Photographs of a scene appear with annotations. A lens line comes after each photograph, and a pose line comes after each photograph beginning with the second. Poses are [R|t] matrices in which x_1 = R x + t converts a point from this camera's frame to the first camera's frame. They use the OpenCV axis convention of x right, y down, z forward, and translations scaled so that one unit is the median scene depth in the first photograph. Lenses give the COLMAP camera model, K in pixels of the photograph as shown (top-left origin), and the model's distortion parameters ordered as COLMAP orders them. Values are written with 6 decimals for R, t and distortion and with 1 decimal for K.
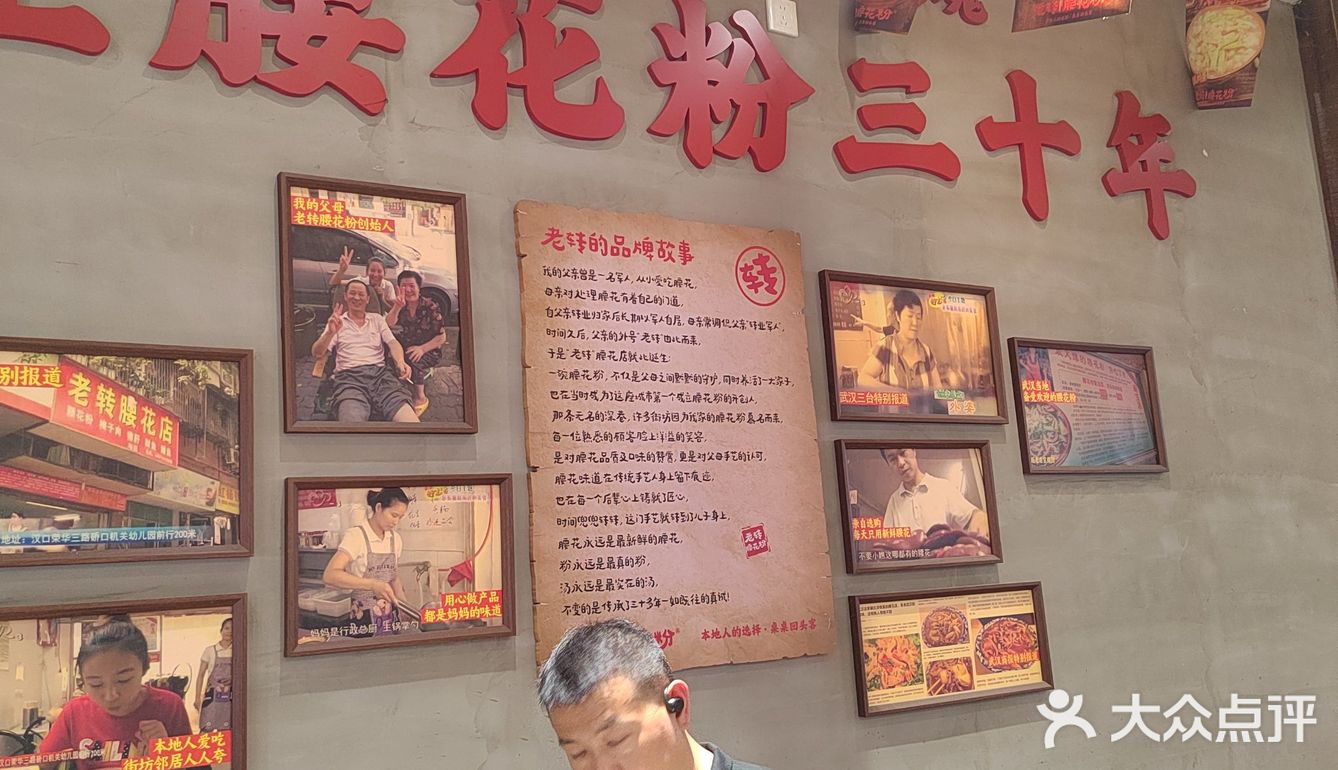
lens RADIAL K [[1185.3, 0, 669.5], [0, 1185.3, 384.6], [0, 0, 1]] dist [0.007588, 0.005447]
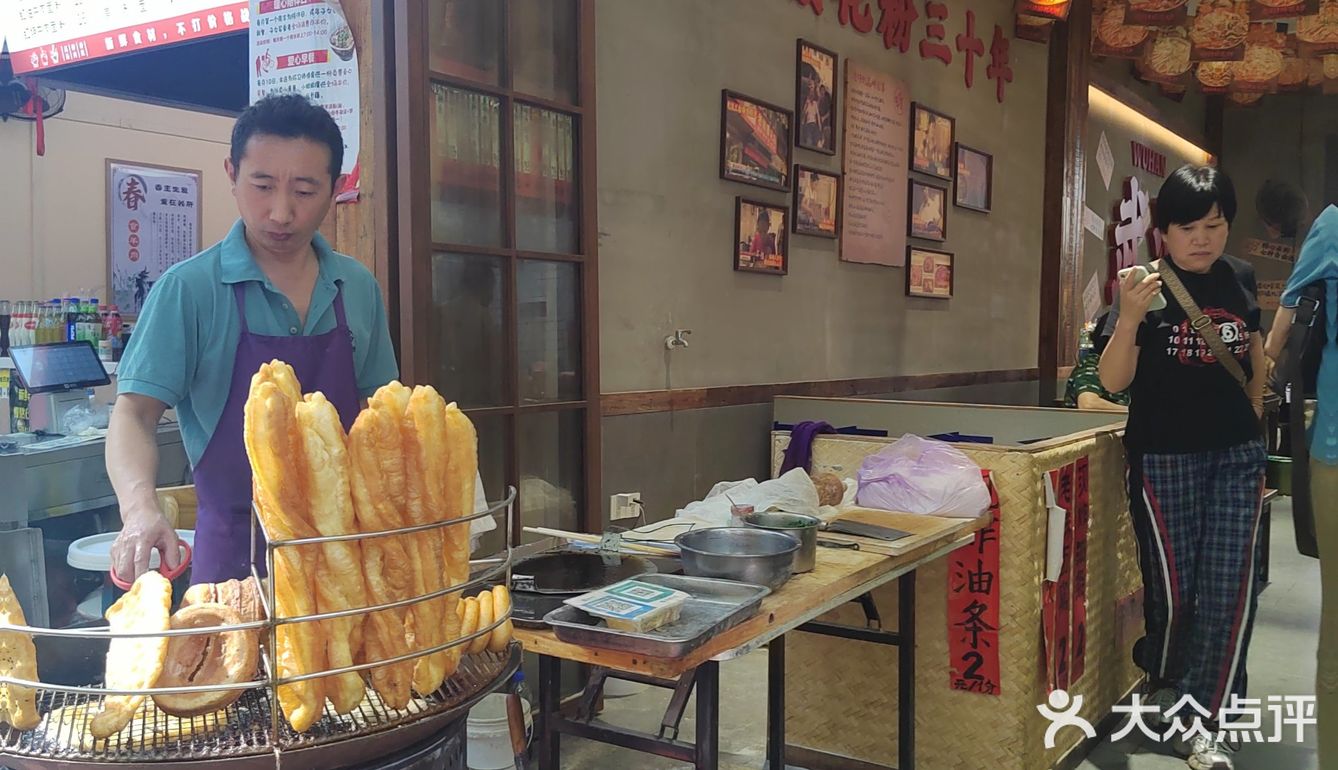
lens RADIAL K [[1185.3, 0, 669.8], [0, 1185.3, 387.0], [0, 0, 1]] dist [0.007588, 0.005447]
pose [[0.918042, 0.058585, 0.392132, -1.306675], [-0.136353, 0.975348, 0.173505, 0.119315], [-0.372300, -0.212753, 0.903398, -1.112049]]
